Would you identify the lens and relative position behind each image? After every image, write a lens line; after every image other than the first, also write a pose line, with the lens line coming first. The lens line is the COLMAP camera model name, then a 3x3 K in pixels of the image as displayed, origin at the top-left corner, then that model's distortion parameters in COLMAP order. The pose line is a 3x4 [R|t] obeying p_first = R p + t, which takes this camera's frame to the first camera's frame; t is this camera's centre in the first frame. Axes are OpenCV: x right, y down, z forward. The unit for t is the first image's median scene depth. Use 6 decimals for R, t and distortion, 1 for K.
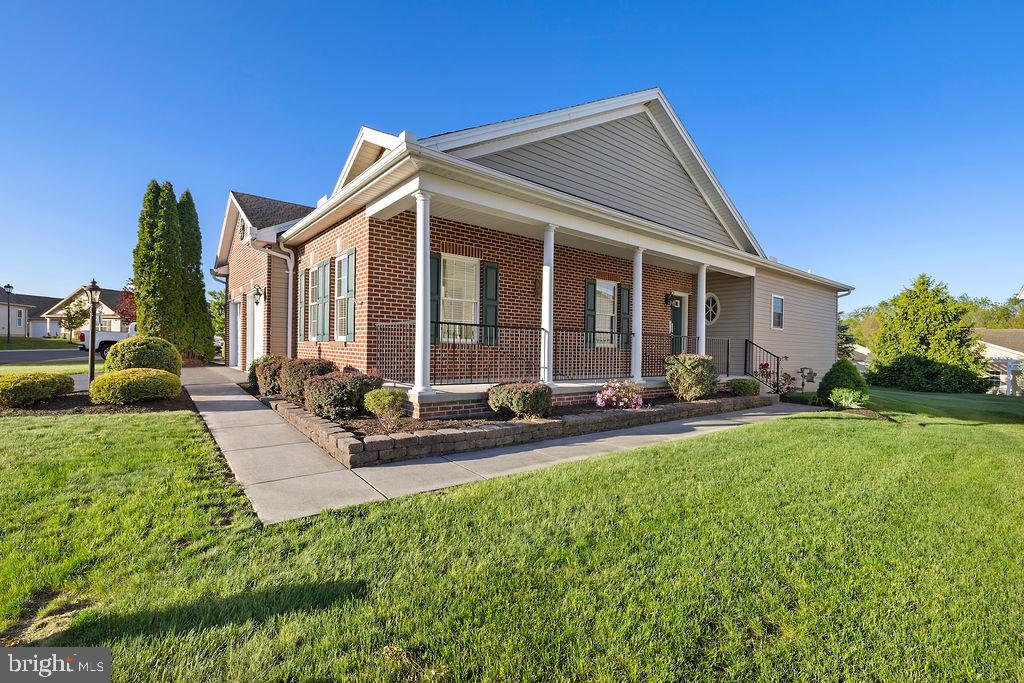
lens RADIAL K [[455.8, 0, 512.5], [0, 455.8, 362.7], [0, 0, 1]] dist [-0.000619, 0.000310]
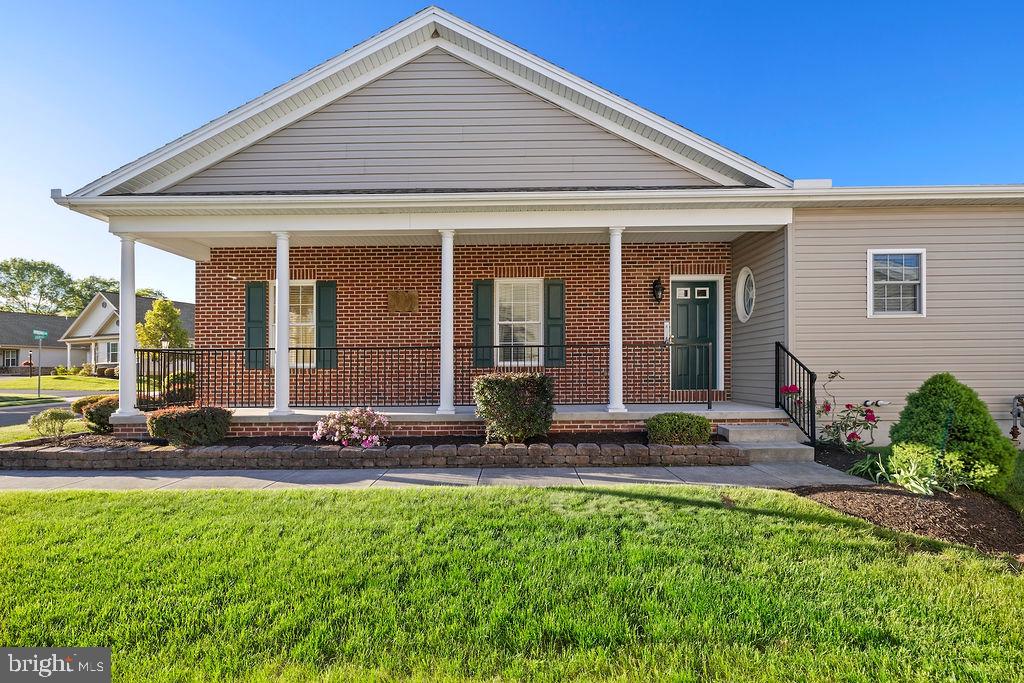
lens RADIAL K [[400.8, 0, 511.5], [0, 400.8, 386.2], [0, 0, 1]] dist [-0.011260, -0.000011]
pose [[0.771868, -0.004351, -0.635768, 0.631609], [0.006468, 0.999979, 0.001009, 0.001554], [0.635750, -0.004891, 0.771879, 0.459190]]
